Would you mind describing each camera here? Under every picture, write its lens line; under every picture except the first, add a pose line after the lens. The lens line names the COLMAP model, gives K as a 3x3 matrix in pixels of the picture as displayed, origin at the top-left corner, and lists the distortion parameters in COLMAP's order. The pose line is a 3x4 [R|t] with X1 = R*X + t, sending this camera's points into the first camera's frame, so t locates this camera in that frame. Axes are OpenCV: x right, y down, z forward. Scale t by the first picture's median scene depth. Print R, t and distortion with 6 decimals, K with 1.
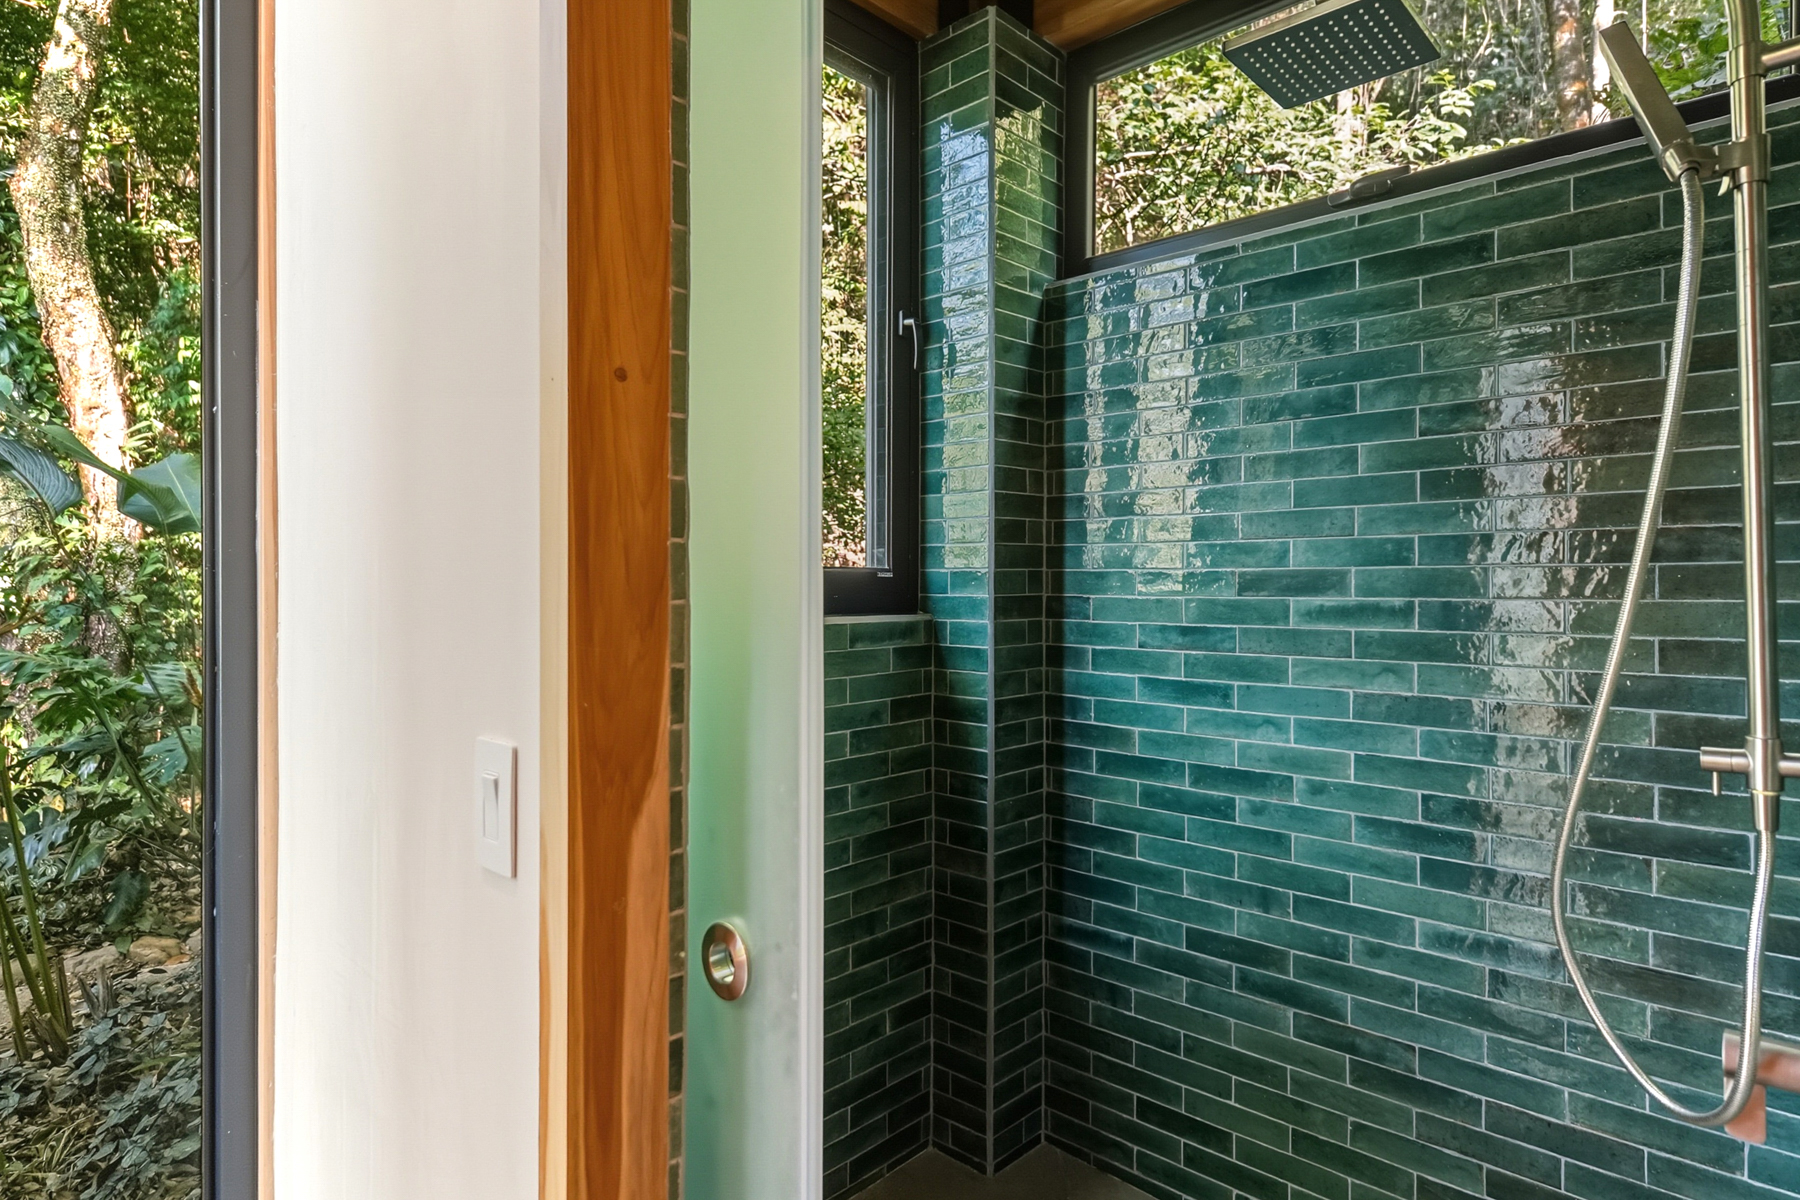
lens RADIAL K [[986.2, 0, 900.0], [0, 986.2, 600.0], [0, 0, 1]] dist [0.004268, 0.001462]
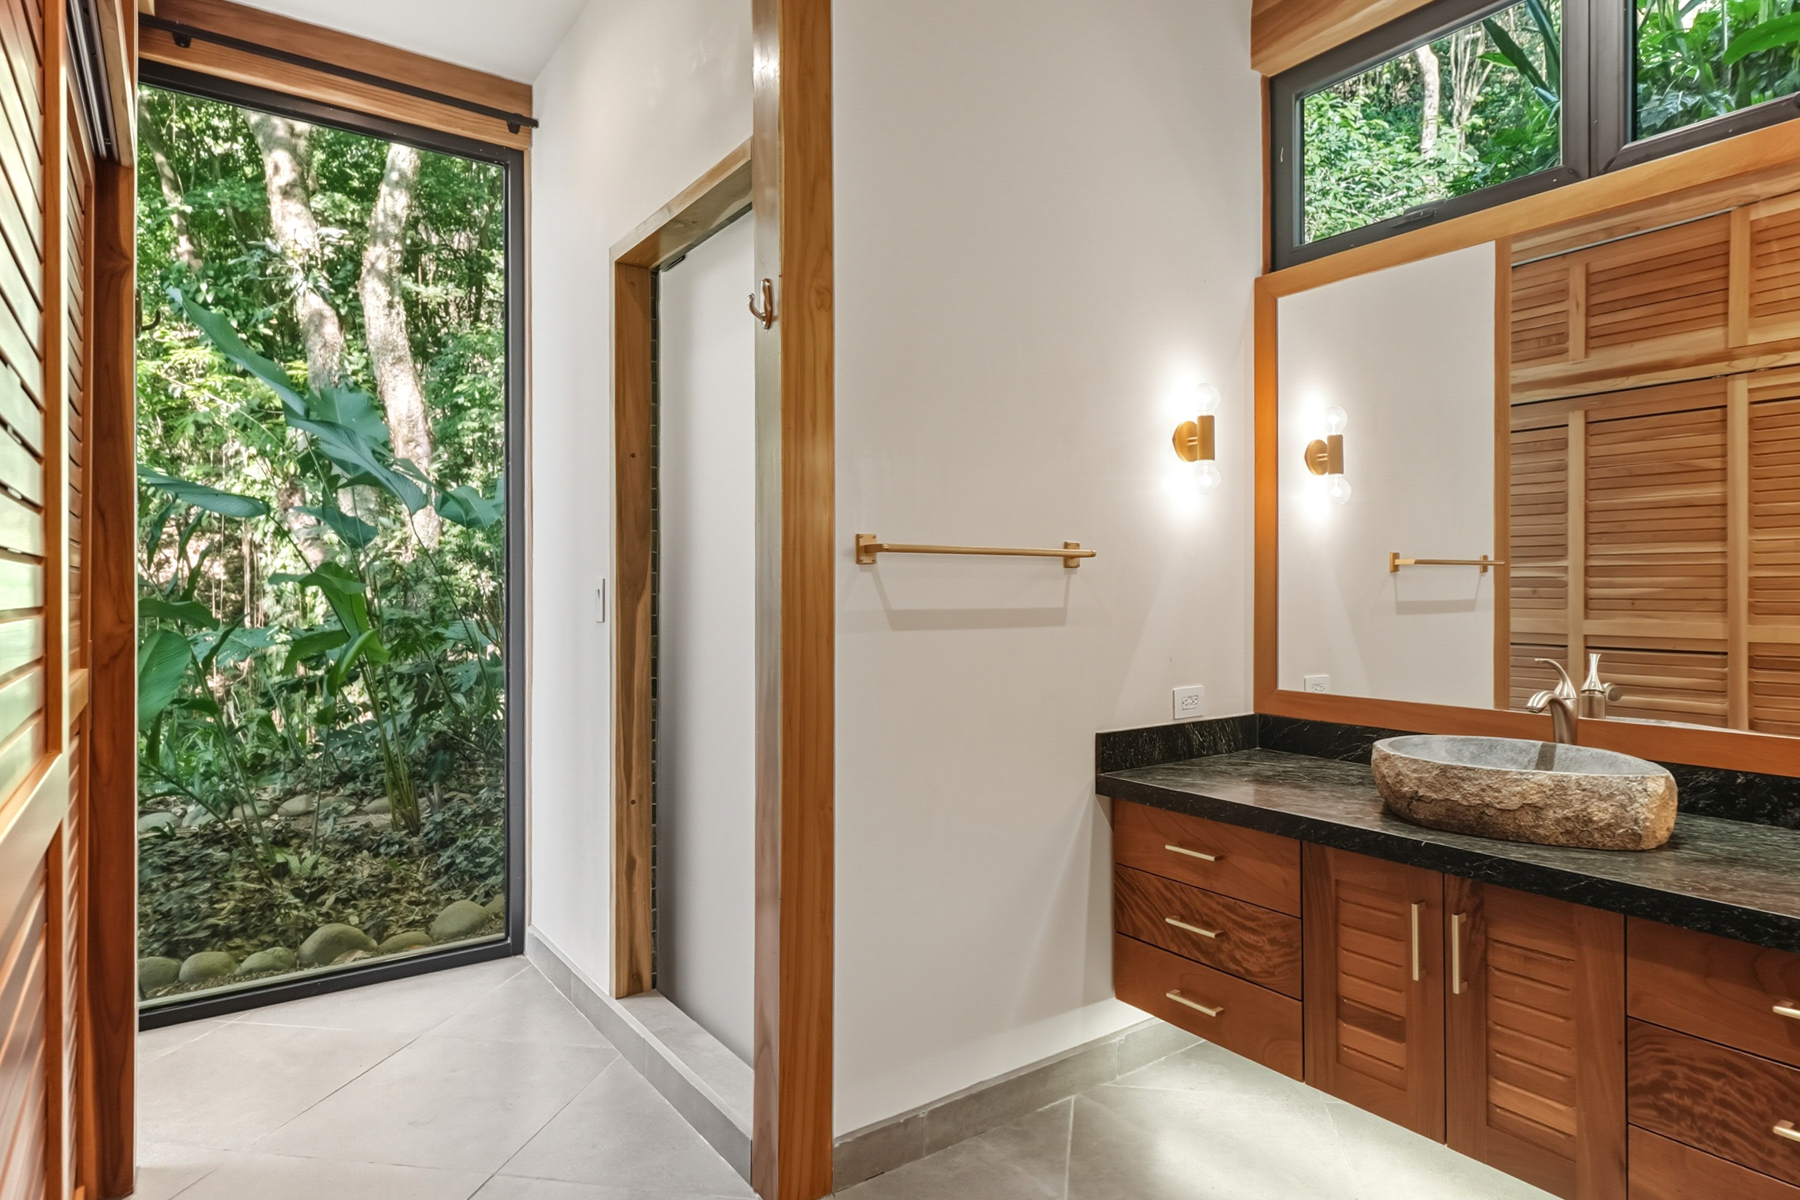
lens RADIAL K [[986.2, 0, 900.0], [0, 986.2, 600.0], [0, 0, 1]] dist [0.004268, 0.001462]
pose [[0.979630, 0.000067, -0.200810, 0.285079], [0.000228, 0.999999, 0.001446, 0.053726], [0.200810, -0.001462, 0.979629, -0.457082]]
